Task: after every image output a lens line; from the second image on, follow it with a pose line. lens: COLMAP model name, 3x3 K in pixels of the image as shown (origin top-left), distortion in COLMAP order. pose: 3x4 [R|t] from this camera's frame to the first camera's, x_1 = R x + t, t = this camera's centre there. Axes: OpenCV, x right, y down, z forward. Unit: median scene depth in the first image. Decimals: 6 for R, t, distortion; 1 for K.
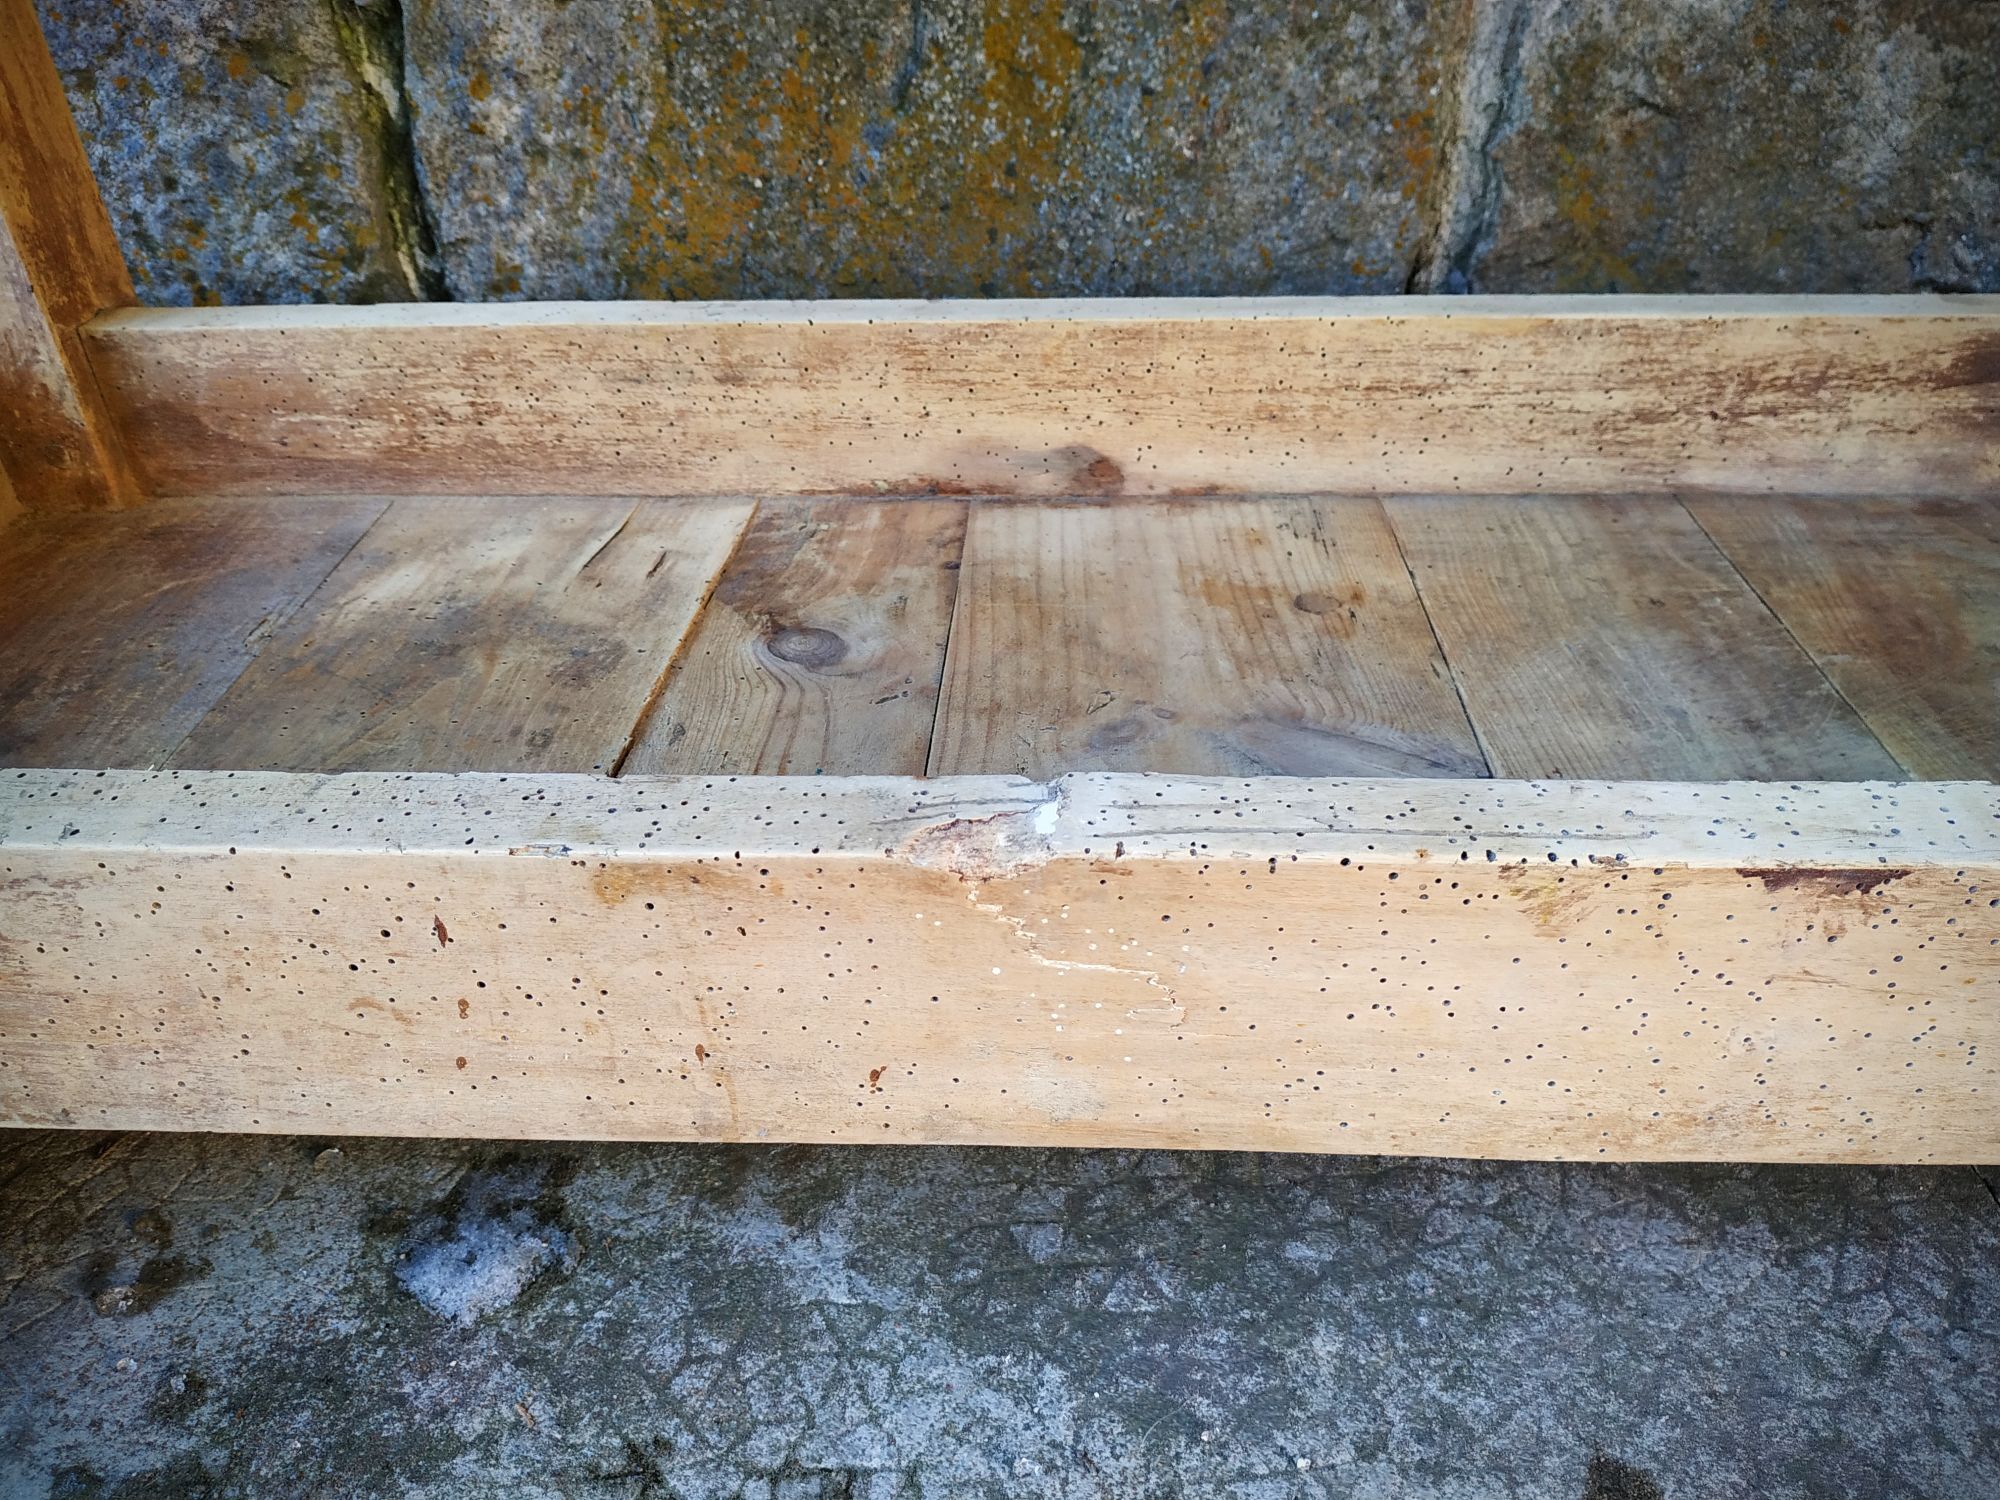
lens RADIAL K [[1487.1, 0, 992.4], [0, 1487.1, 754.6], [0, 0, 1]] dist [-0.010565, -0.010805]
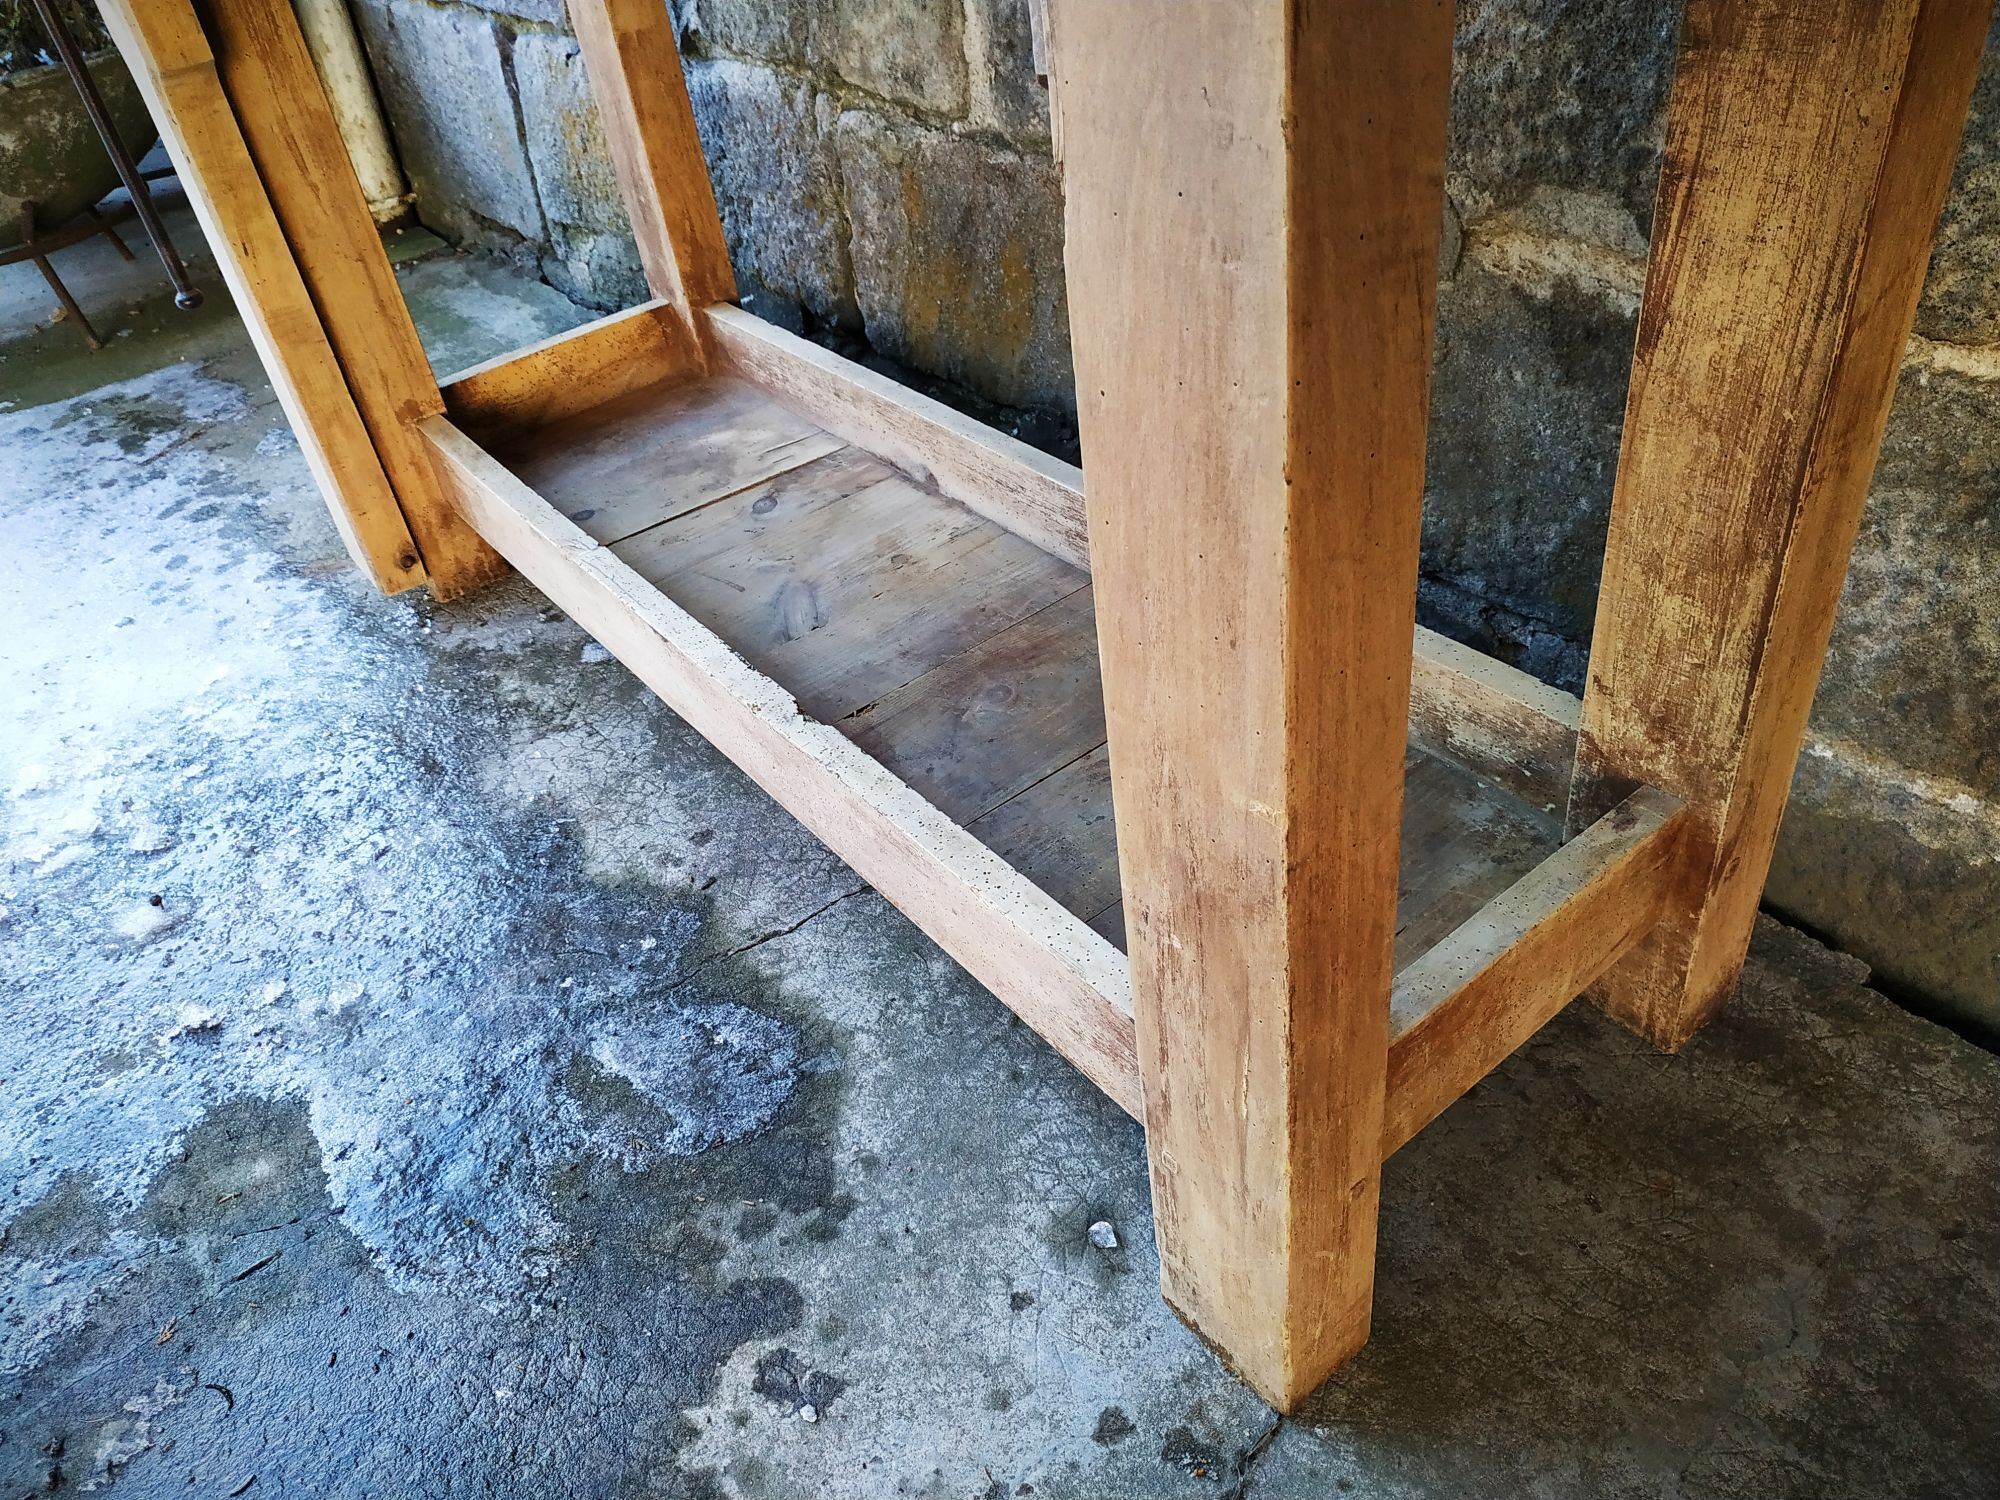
lens RADIAL K [[1456.0, 0, 990.2], [0, 1456.0, 762.0], [0, 0, 1]] dist [-0.002757, -0.013372]
pose [[0.637953, 0.434485, -0.635798, 1.760653], [-0.333616, 0.900064, 0.280330, -0.461973], [0.694058, 0.033275, 0.719150, -0.517304]]
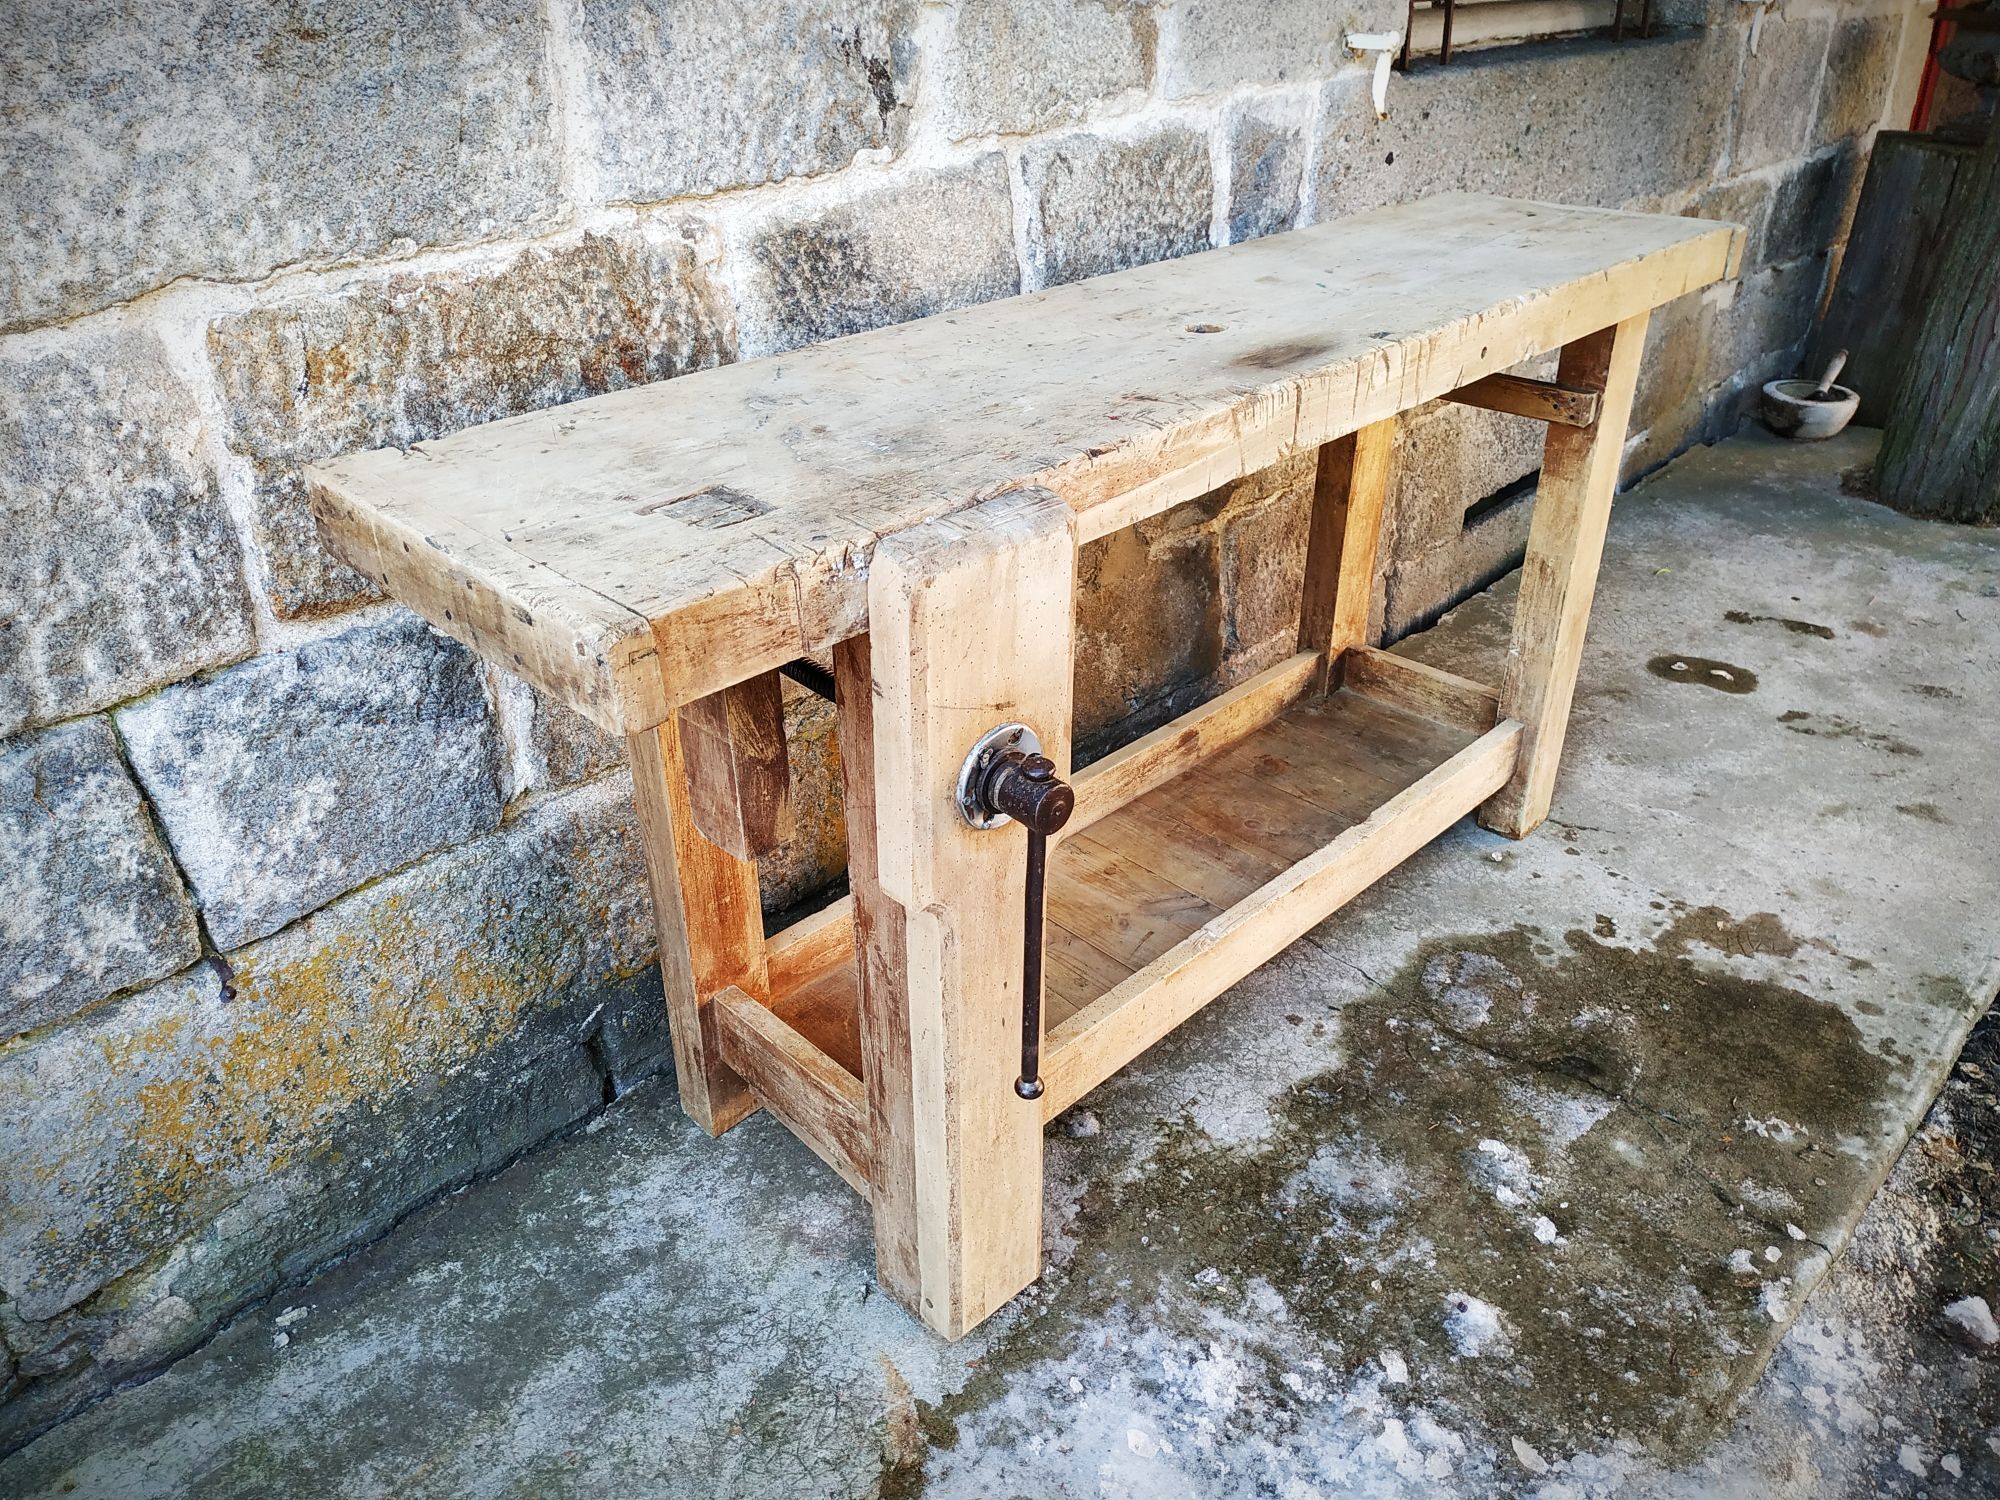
lens RADIAL K [[1456.0, 0, 992.7], [0, 1456.0, 748.2], [0, 0, 1]] dist [0.021489, -0.036808]
pose [[0.683830, -0.348253, 0.641168, -1.937403], [0.399008, 0.914195, 0.070992, -0.672933], [-0.610876, 0.207285, 0.764110, -1.436103]]
